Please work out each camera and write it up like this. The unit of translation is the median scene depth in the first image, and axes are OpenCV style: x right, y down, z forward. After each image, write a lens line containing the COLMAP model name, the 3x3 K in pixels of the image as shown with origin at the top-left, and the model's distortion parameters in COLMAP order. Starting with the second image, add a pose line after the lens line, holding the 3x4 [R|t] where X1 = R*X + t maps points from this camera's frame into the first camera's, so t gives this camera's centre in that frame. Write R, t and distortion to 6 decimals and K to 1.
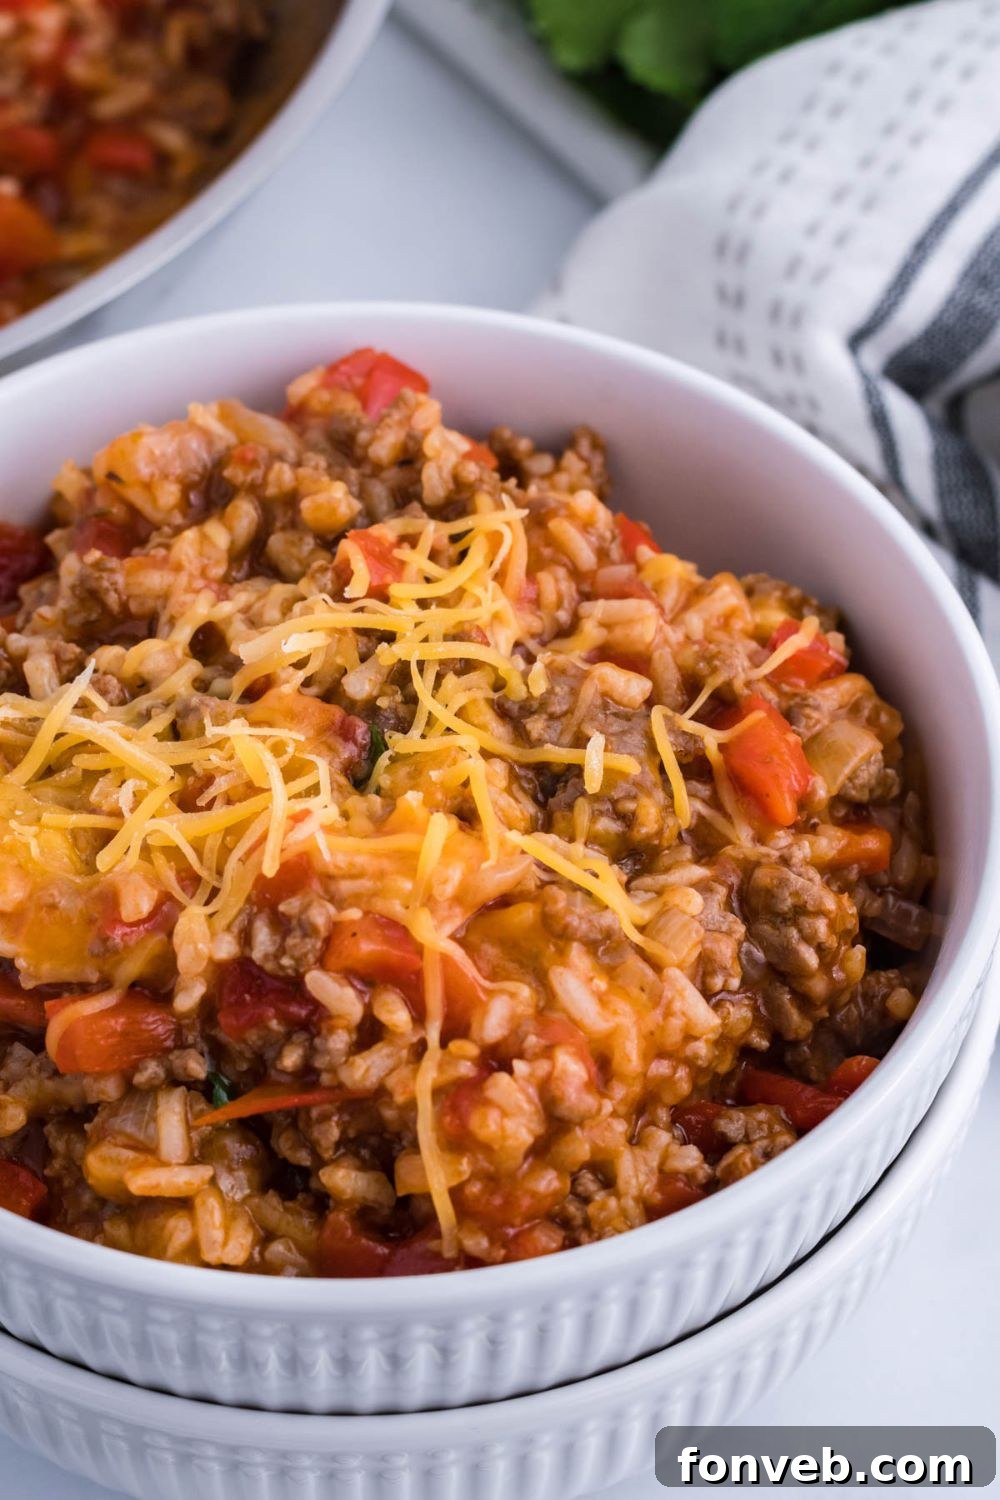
lens RADIAL K [[3514.0, 0, 500.0], [0, 3514.0, 750.0], [0, 0, 1]] dist [-0.109027, -0.196227]
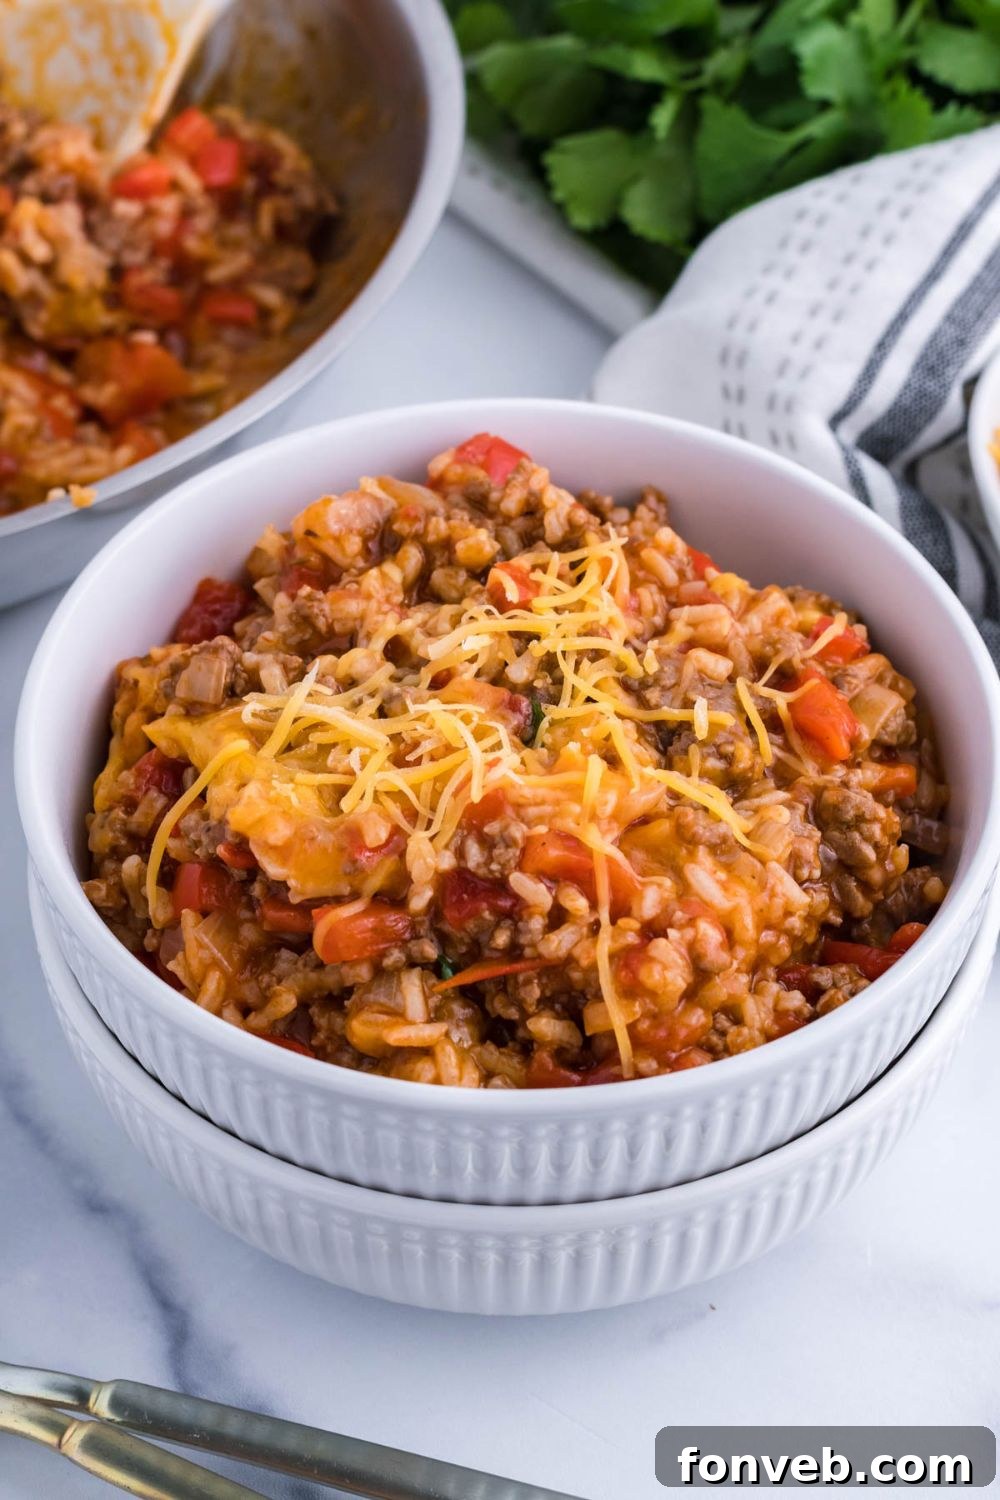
lens RADIAL K [[3337.5, 0, 500.0], [0, 3337.5, 750.0], [0, 0, 1]] dist [-0.136721, -0.032698]
pose [[0.997426, -0.051597, 0.049800, -0.113223], [0.054171, 0.997187, -0.051797, 0.077171], [-0.046987, 0.054362, 0.997415, -0.266835]]
